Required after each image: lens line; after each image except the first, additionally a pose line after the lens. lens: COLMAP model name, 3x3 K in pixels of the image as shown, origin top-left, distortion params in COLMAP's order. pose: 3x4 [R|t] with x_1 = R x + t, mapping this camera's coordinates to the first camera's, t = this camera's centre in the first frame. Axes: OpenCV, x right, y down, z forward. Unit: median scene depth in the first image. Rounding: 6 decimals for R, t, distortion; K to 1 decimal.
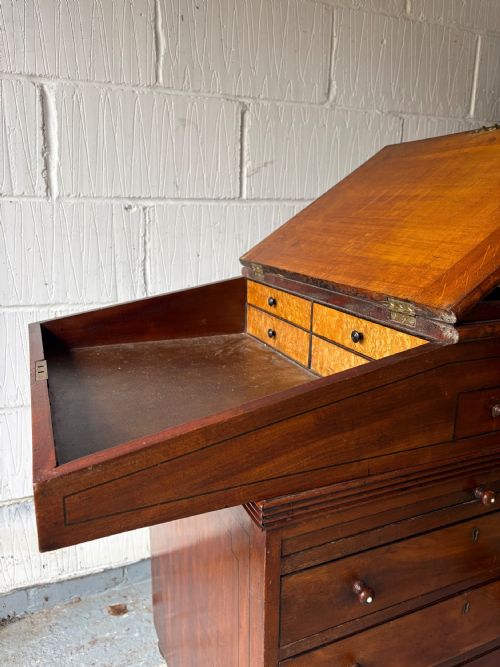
lens RADIAL K [[508.9, 0, 249.8], [0, 508.9, 337.4], [0, 0, 1]] dist [0.042965, -0.048117]
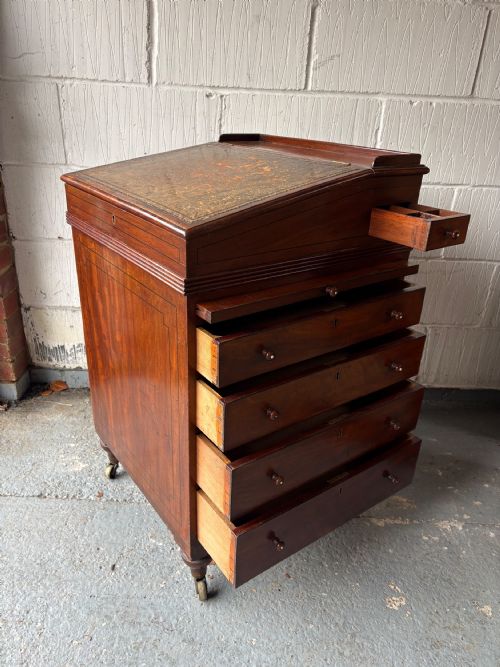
lens RADIAL K [[507.1, 0, 249.3], [0, 507.1, 340.5], [0, 0, 1]] dist [0.054384, -0.059744]
pose [[0.915015, 0.202958, -0.348649, 0.411225], [-0.133402, 0.967837, 0.213295, 0.047552], [0.380726, -0.148658, 0.912660, -0.195722]]
